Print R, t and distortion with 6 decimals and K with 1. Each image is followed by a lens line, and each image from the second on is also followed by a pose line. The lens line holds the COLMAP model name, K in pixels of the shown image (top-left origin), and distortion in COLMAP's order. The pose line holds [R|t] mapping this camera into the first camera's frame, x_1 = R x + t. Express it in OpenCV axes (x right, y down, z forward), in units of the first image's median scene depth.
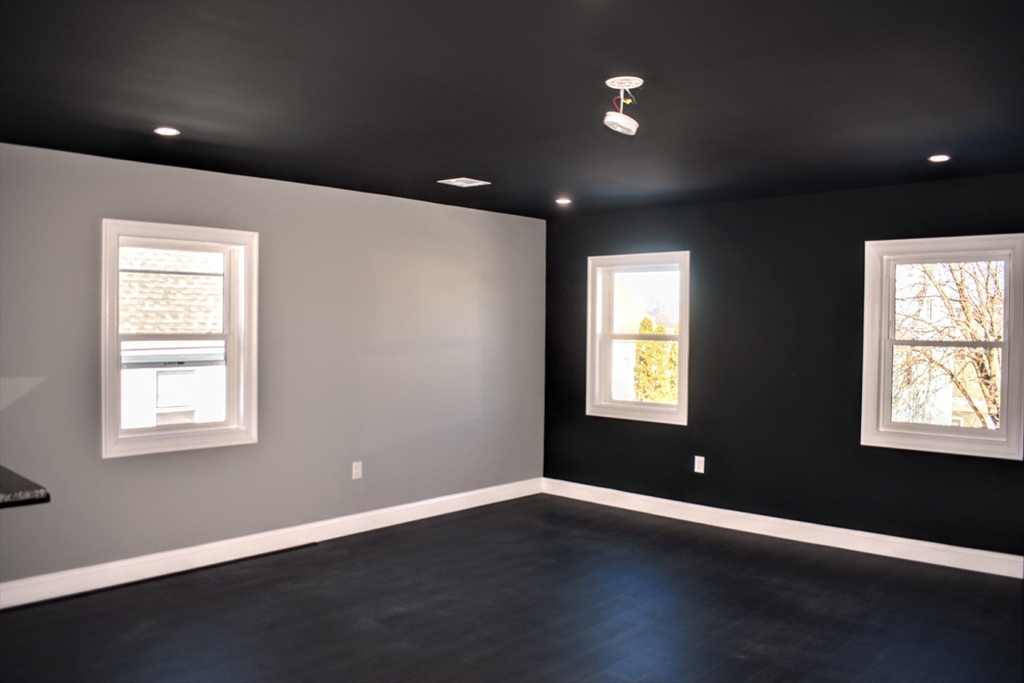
lens RADIAL K [[809.3, 0, 512.4], [0, 809.3, 340.1], [0, 0, 1]] dist [-0.080584, 0.002922]
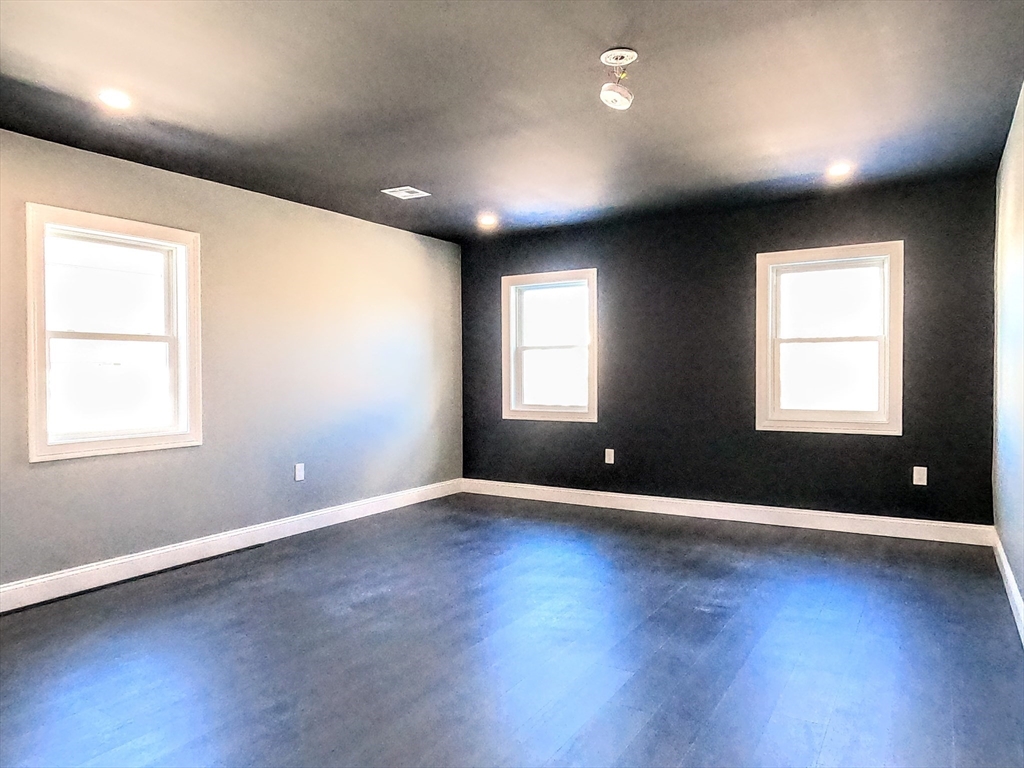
lens RADIAL K [[688.1, 0, 506.7], [0, 688.1, 387.1], [0, 0, 1]] dist [-0.005960, 0.005139]
pose [[0.980759, -0.018038, 0.194387, -0.103430], [0.018292, 0.999833, 0.000487, 0.058060], [-0.194364, 0.003078, 0.980925, 0.083173]]
